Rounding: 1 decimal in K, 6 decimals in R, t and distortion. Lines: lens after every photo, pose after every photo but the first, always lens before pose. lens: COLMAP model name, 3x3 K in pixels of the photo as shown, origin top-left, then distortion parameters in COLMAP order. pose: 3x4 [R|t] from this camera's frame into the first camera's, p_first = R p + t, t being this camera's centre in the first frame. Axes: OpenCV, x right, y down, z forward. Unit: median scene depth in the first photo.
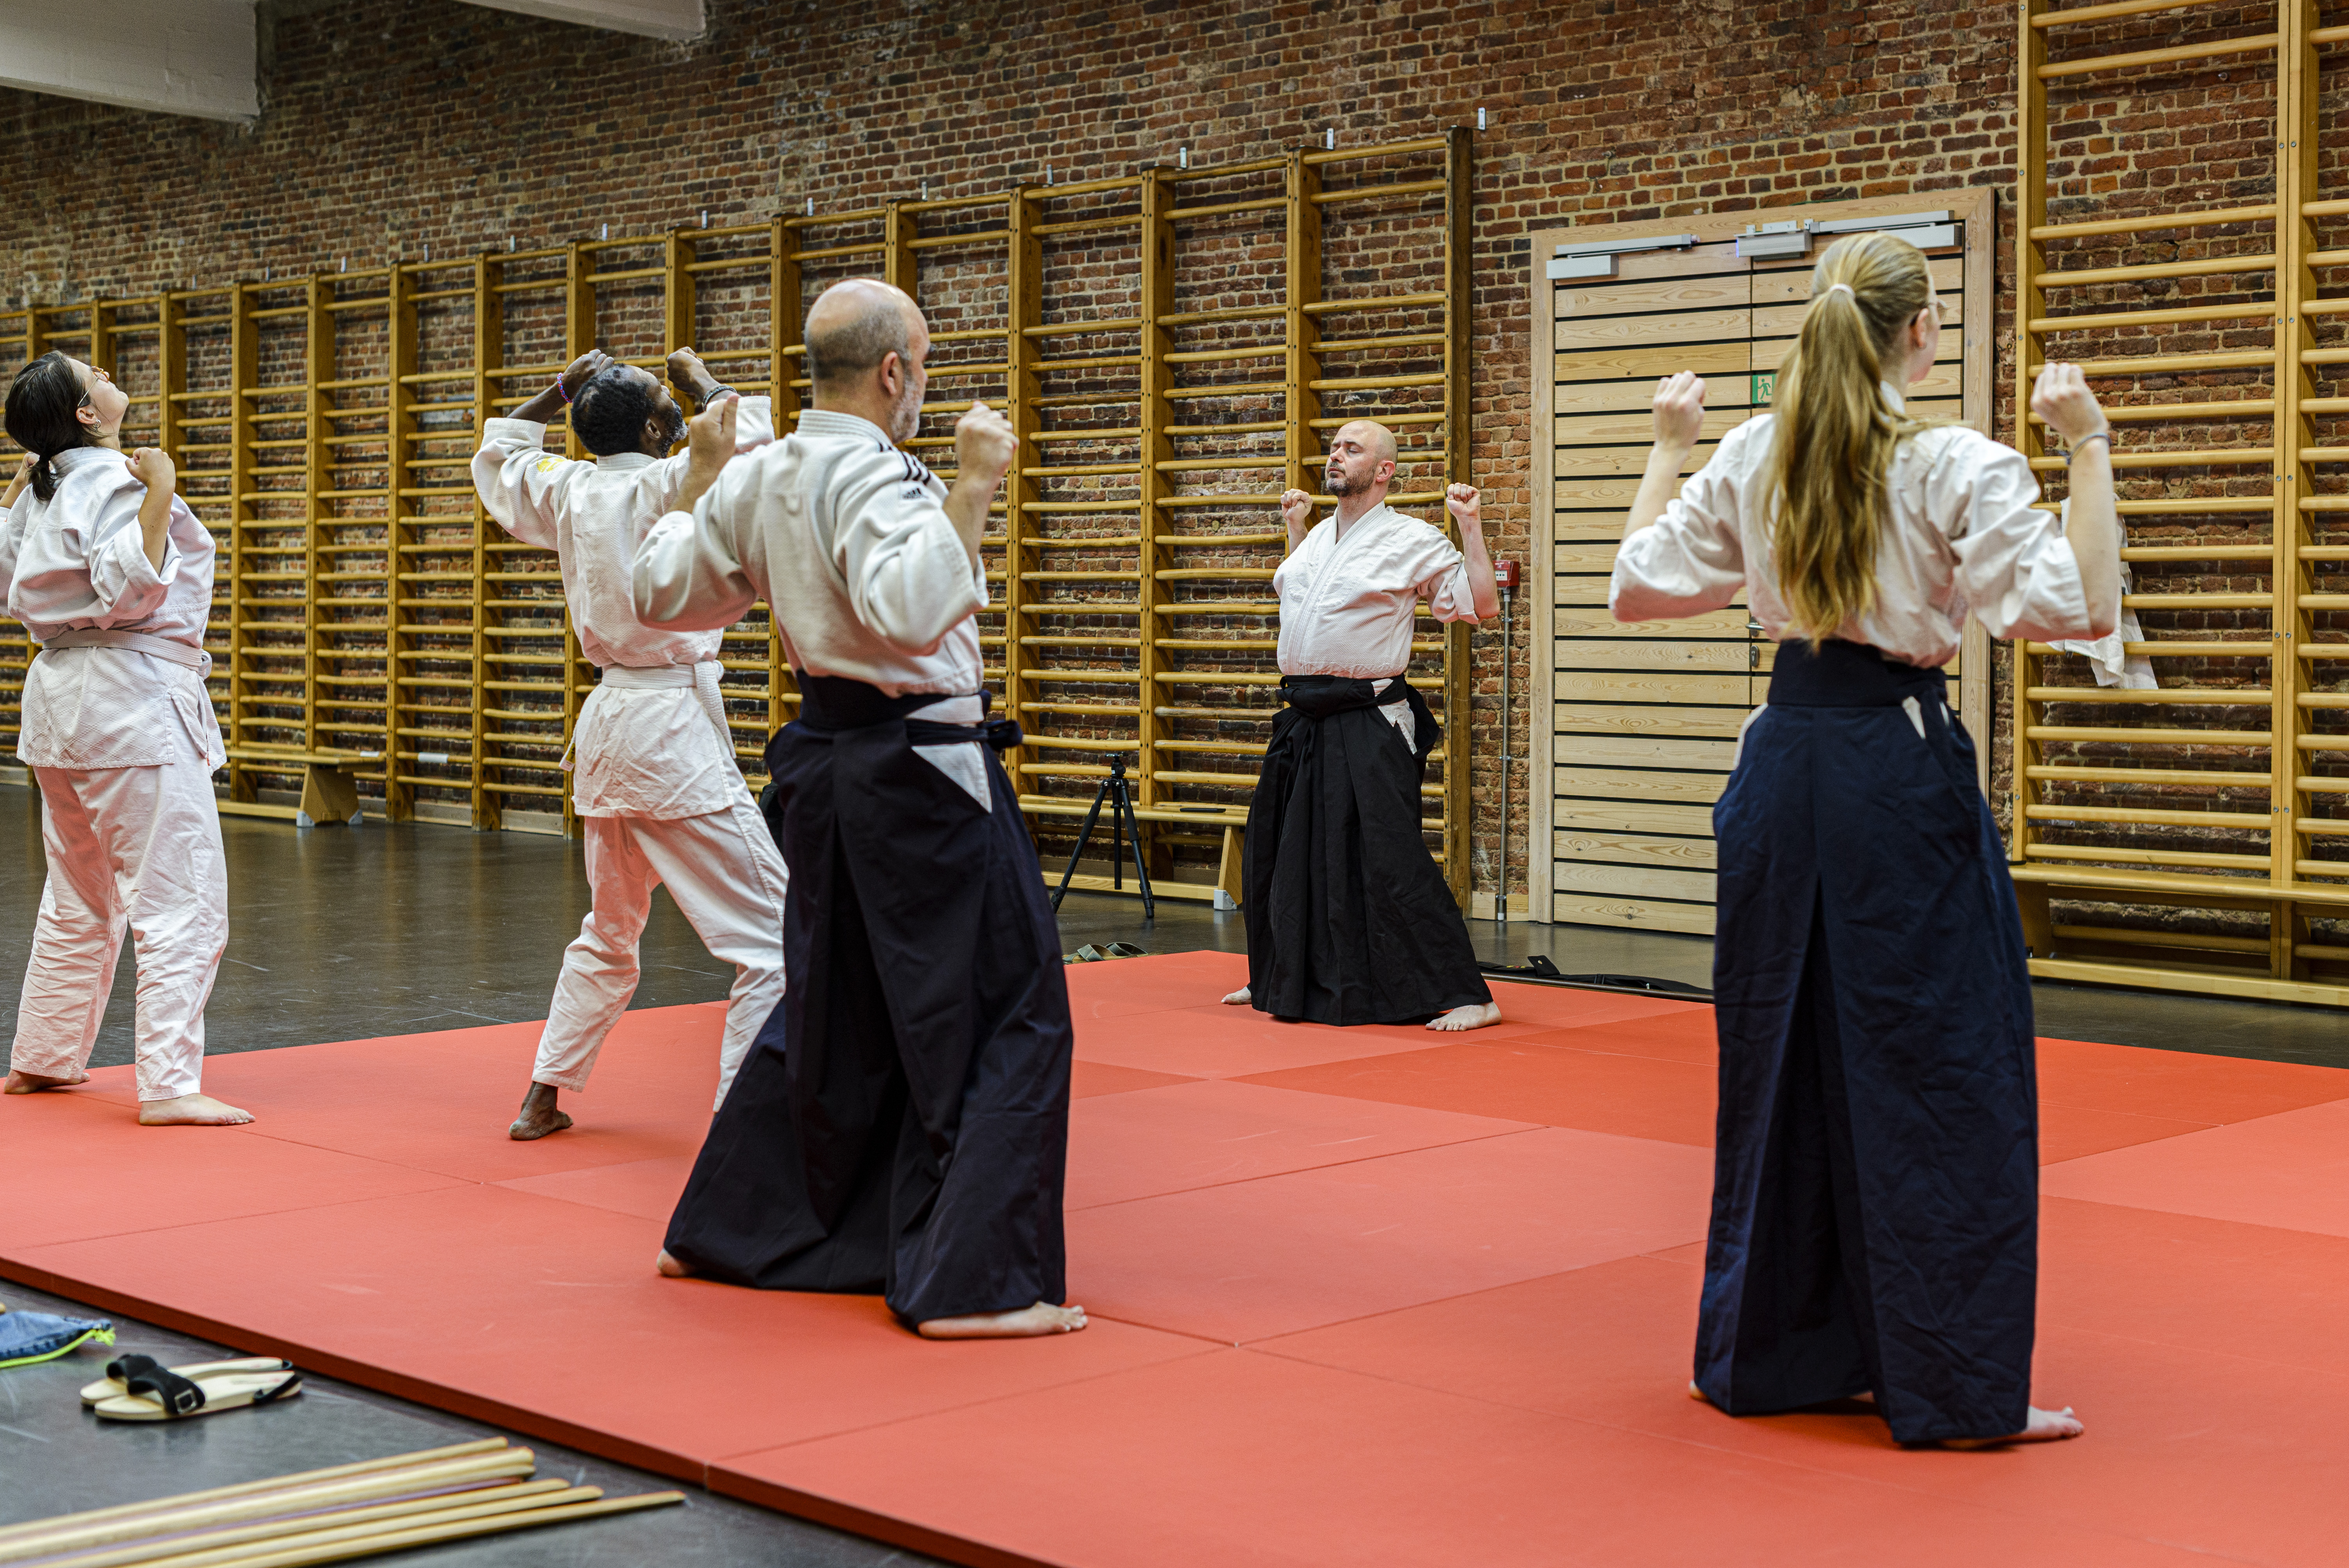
lens RADIAL K [[3402.2, 0, 1176.9], [0, 3402.2, 777.8], [0, 0, 1]] dist [-0.078800, 0.000000]
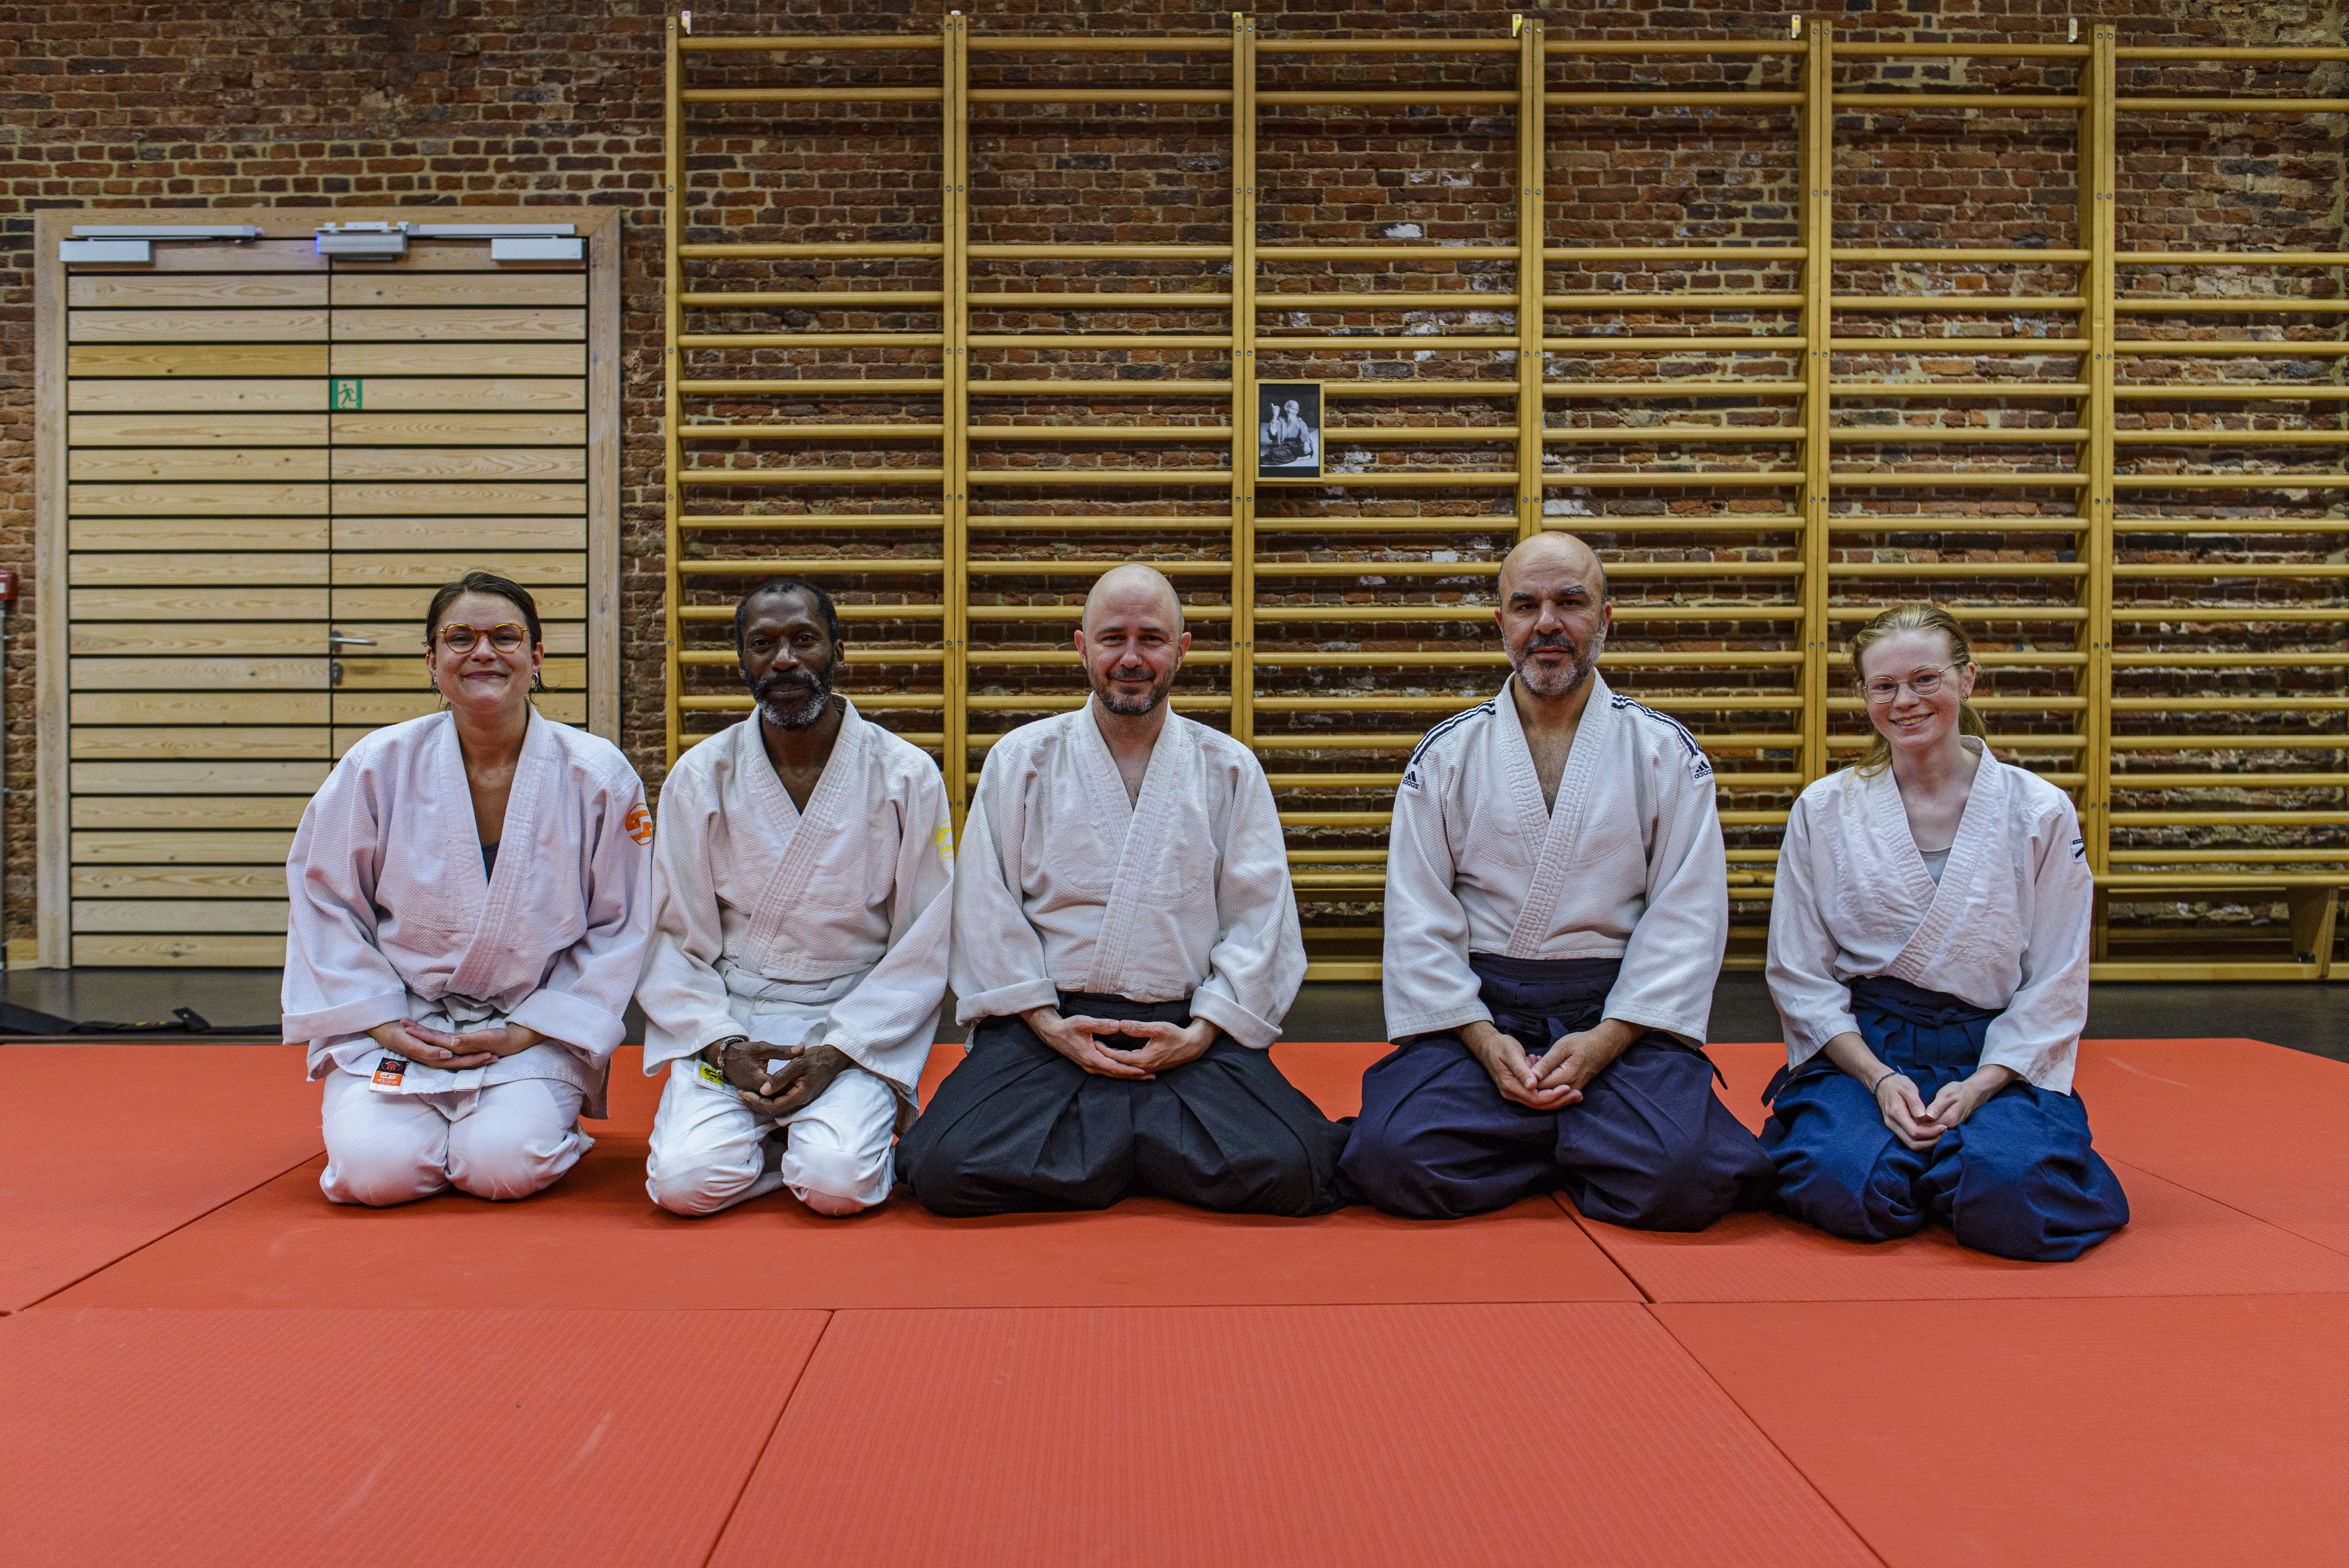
lens RADIAL K [[1892.6, 0, 1168.1], [0, 1892.6, 800.7], [0, 0, 1]] dist [-0.062063, 0.018639]
pose [[0.673579, -0.021724, 0.738796, -0.063788], [0.036486, 0.999327, -0.003880, 0.011064], [-0.738214, 0.029569, 0.673918, 0.475519]]
